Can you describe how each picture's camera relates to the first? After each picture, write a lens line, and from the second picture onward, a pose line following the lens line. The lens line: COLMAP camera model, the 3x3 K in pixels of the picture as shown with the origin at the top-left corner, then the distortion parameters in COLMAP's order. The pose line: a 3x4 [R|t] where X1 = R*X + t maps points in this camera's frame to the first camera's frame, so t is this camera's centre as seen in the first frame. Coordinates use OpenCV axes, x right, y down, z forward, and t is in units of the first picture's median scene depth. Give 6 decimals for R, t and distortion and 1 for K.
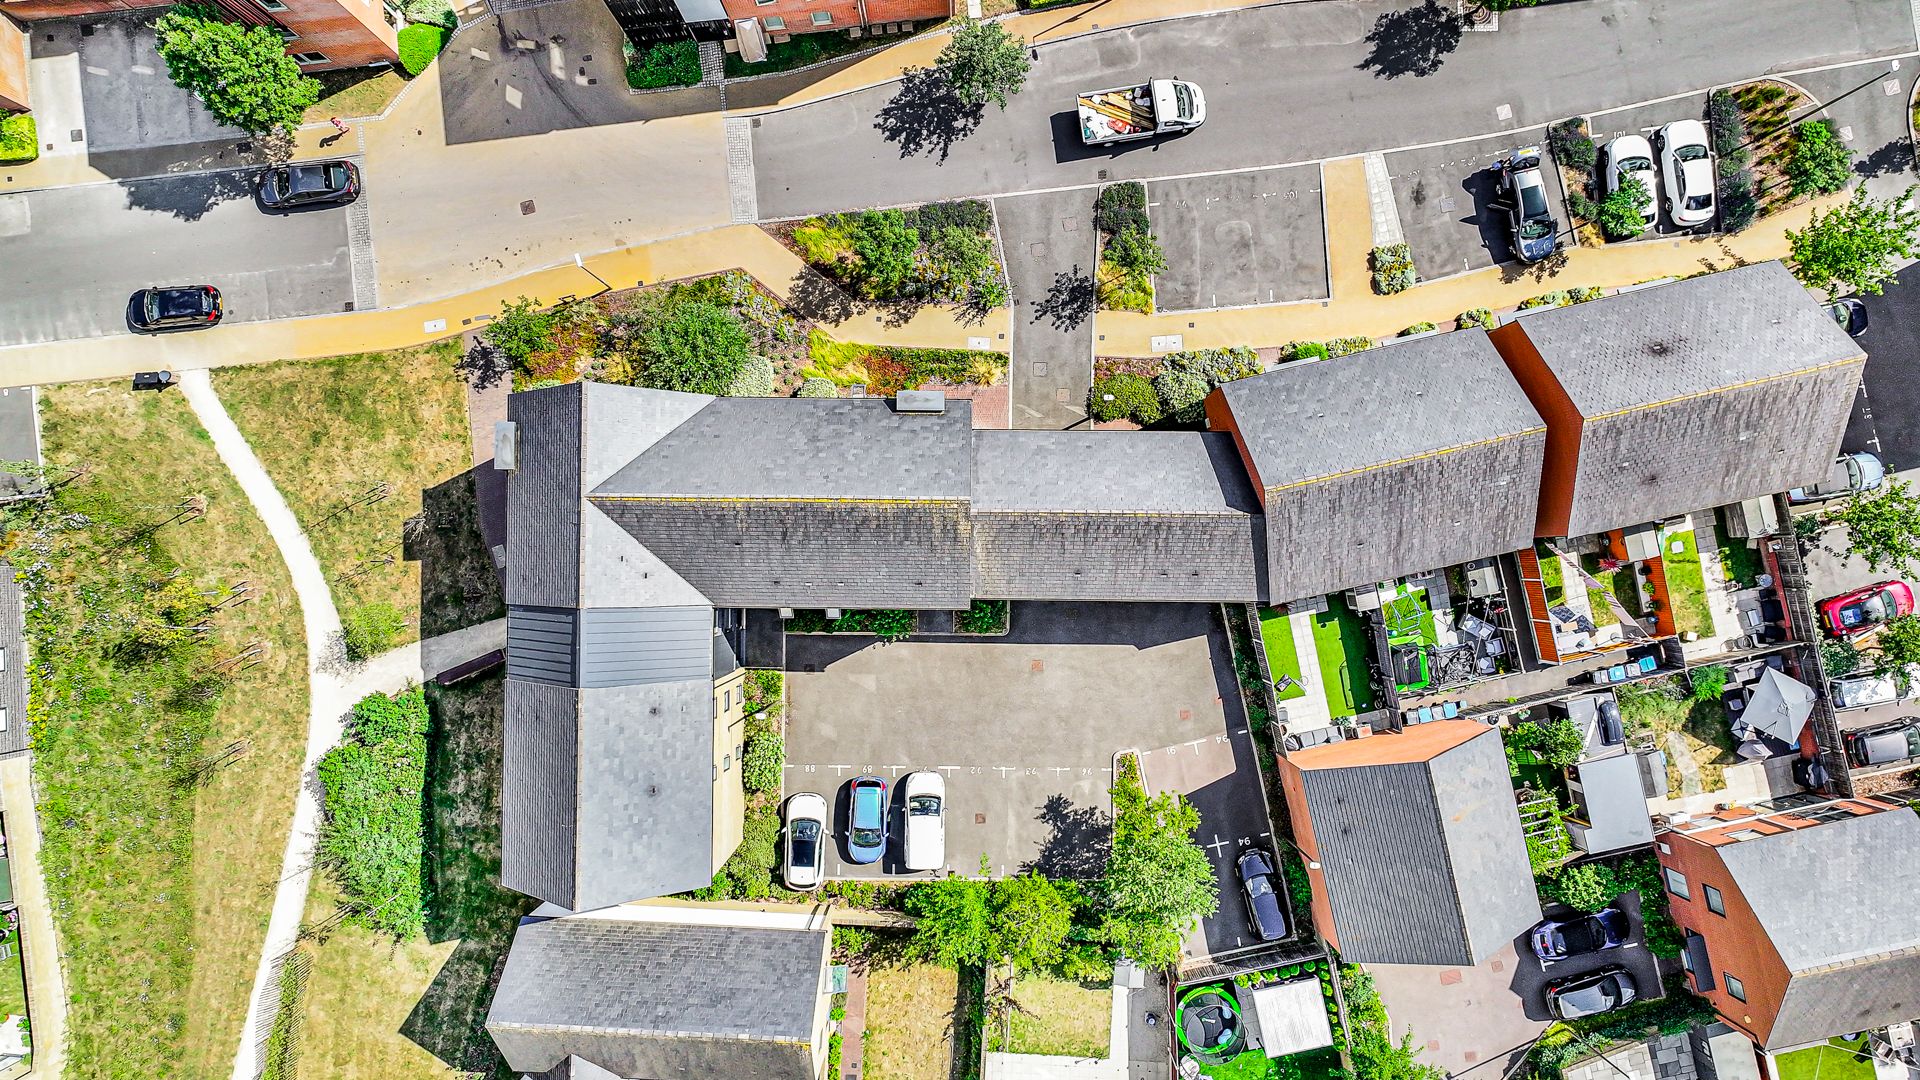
lens RADIAL K [[1406.4, 0, 960.0], [0, 1406.4, 540.0], [0, 0, 1]] dist [-0.003329, -0.002103]
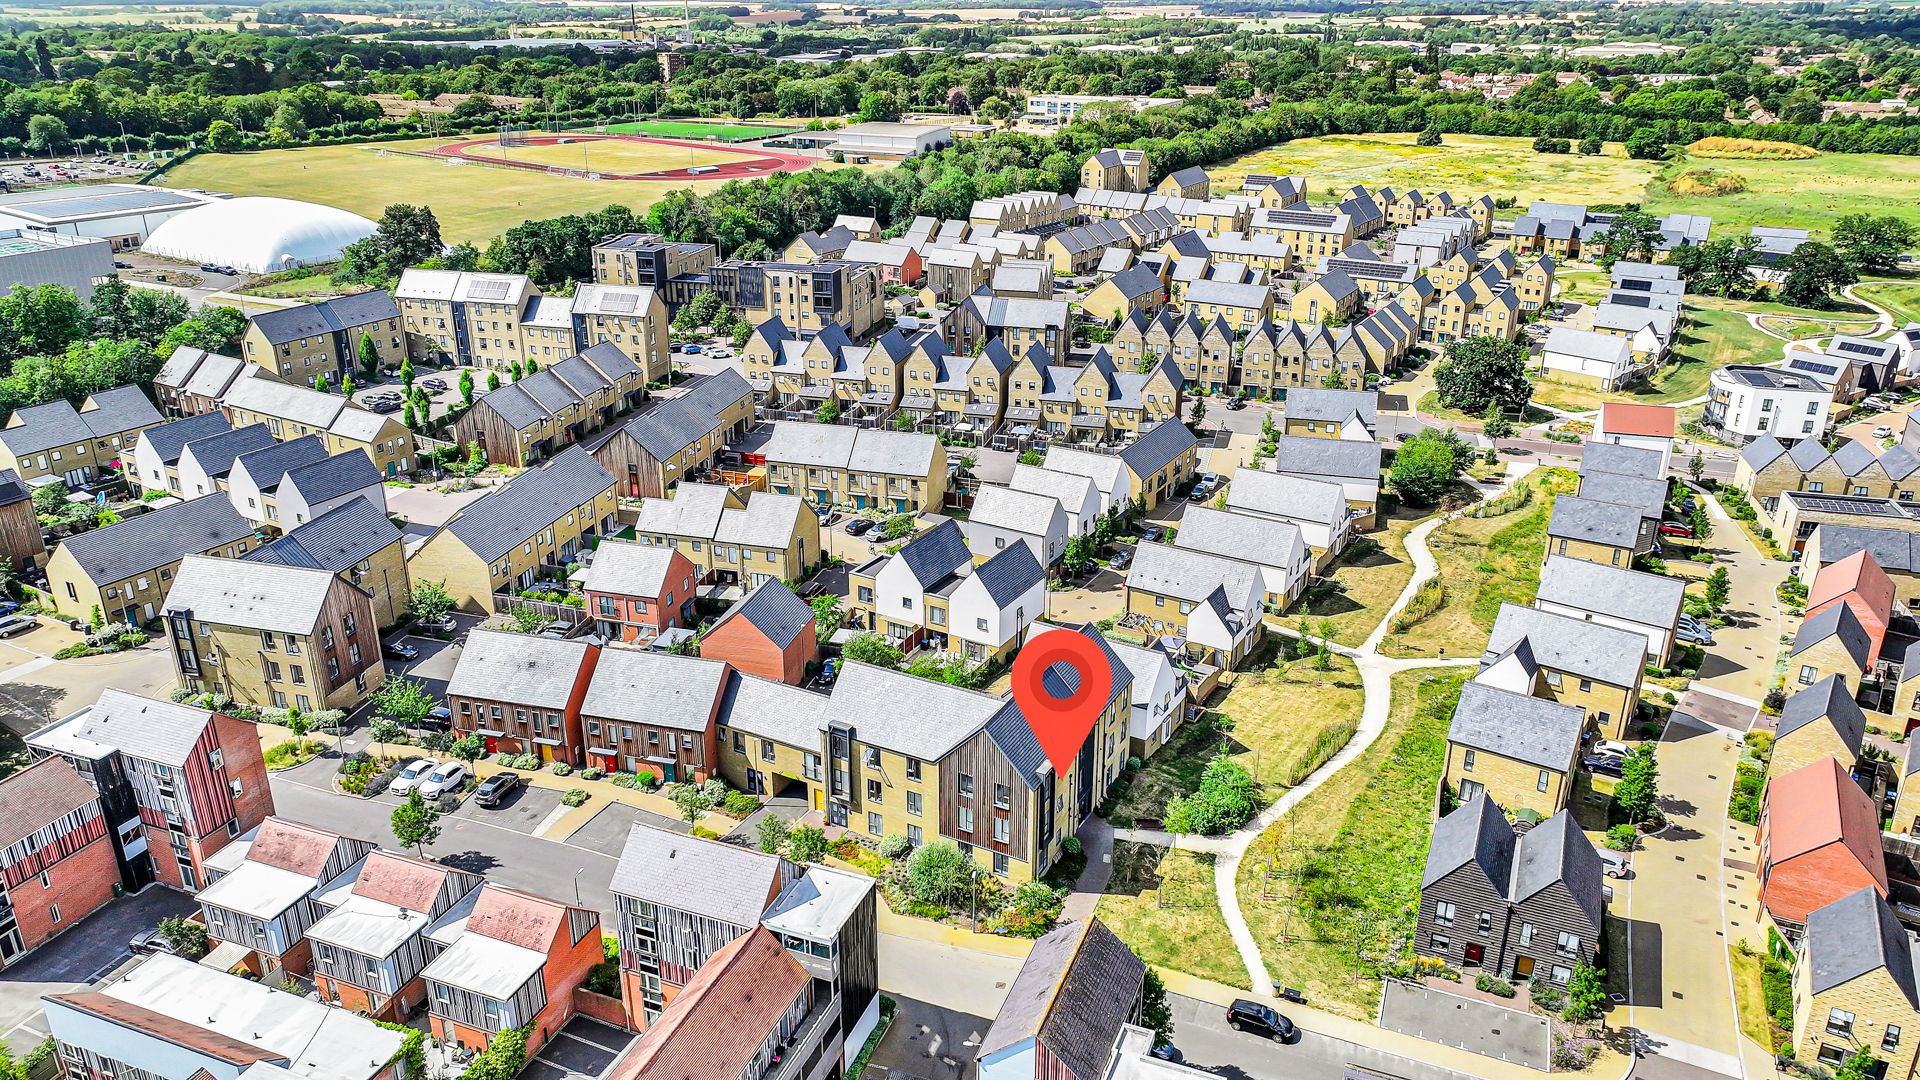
lens RADIAL K [[1406.4, 0, 960.0], [0, 1406.4, 540.0], [0, 0, 1]] dist [-0.003329, -0.002103]
pose [[-0.888356, -0.166073, 0.428071, -0.821603], [0.459156, -0.320578, 0.828496, -1.319648], [-0.000360, 0.932550, 0.361041, 0.051395]]
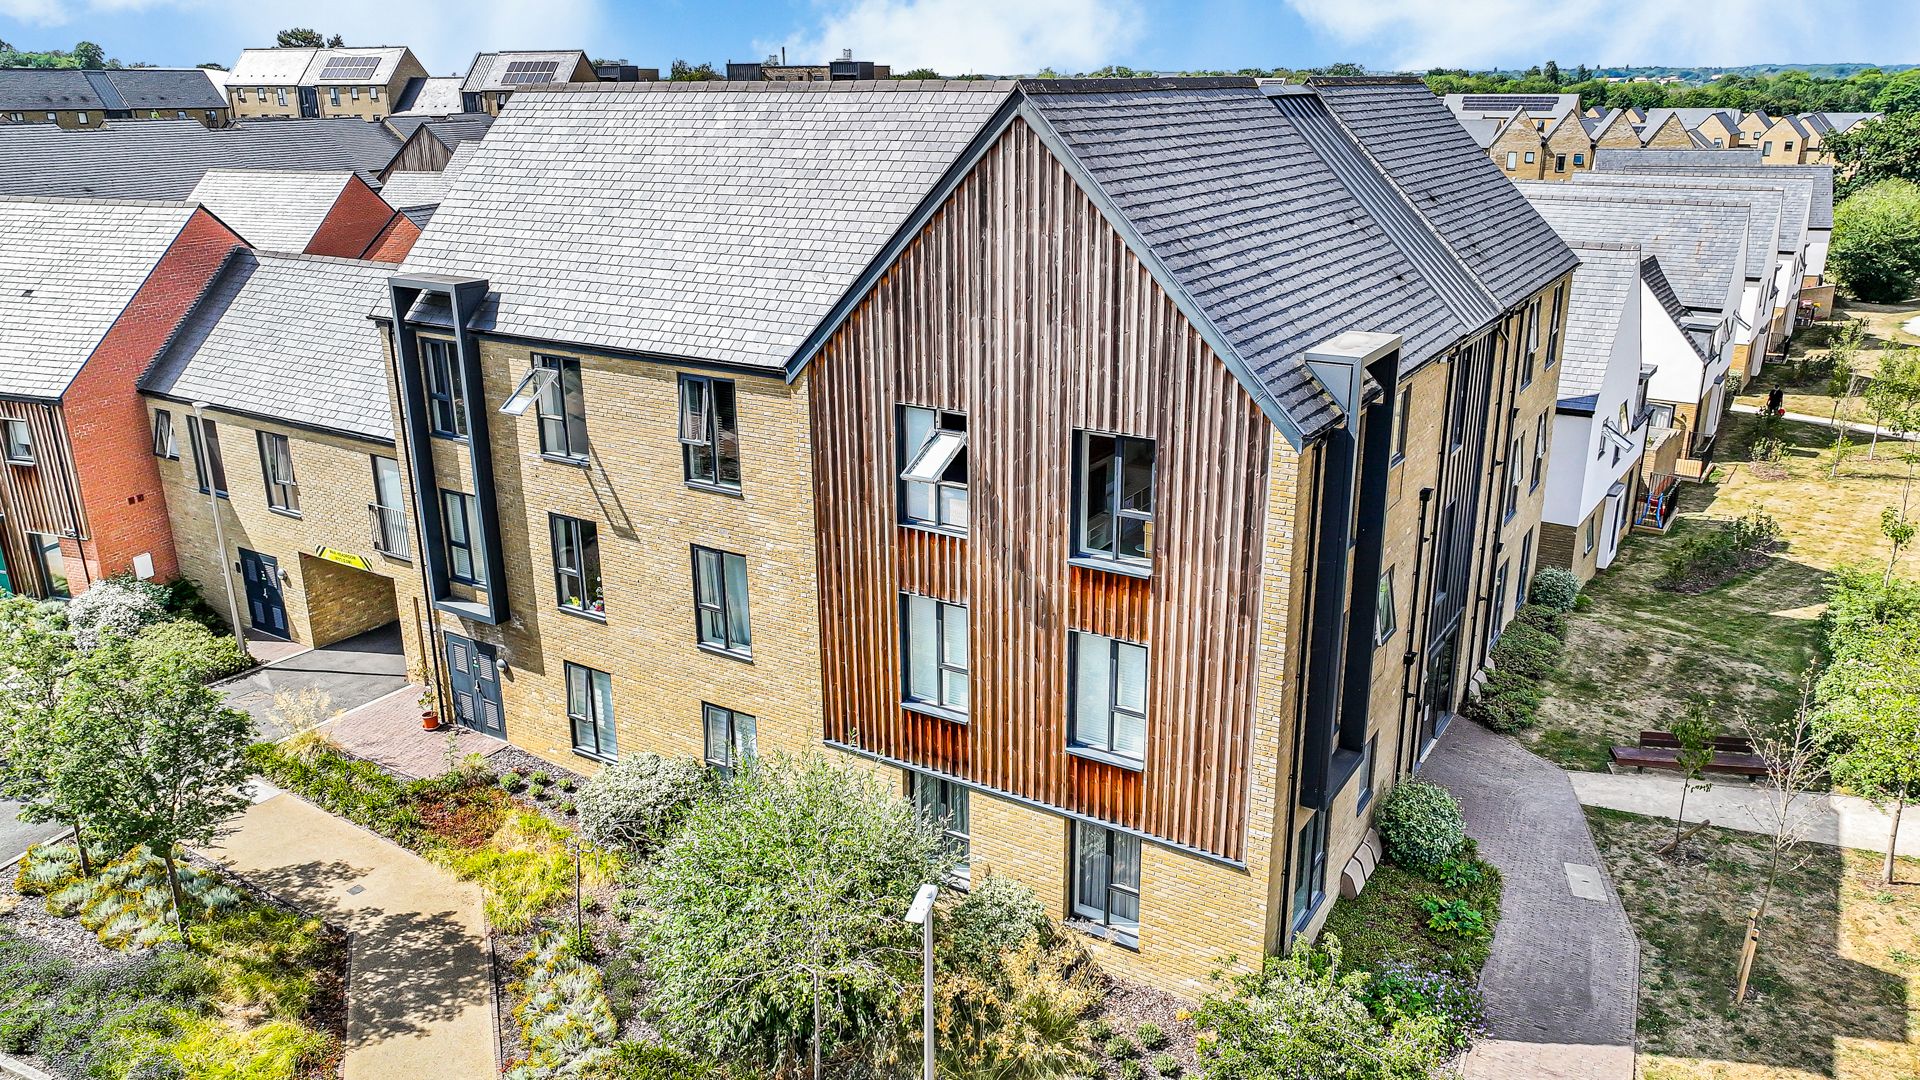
lens RADIAL K [[1406.4, 0, 960.0], [0, 1406.4, 540.0], [0, 0, 1]] dist [-0.003329, -0.002103]
pose [[-0.852692, -0.151684, 0.499908, -0.359885], [0.522399, -0.254618, 0.813799, -0.348603], [0.003845, 0.955072, 0.296350, 0.804168]]
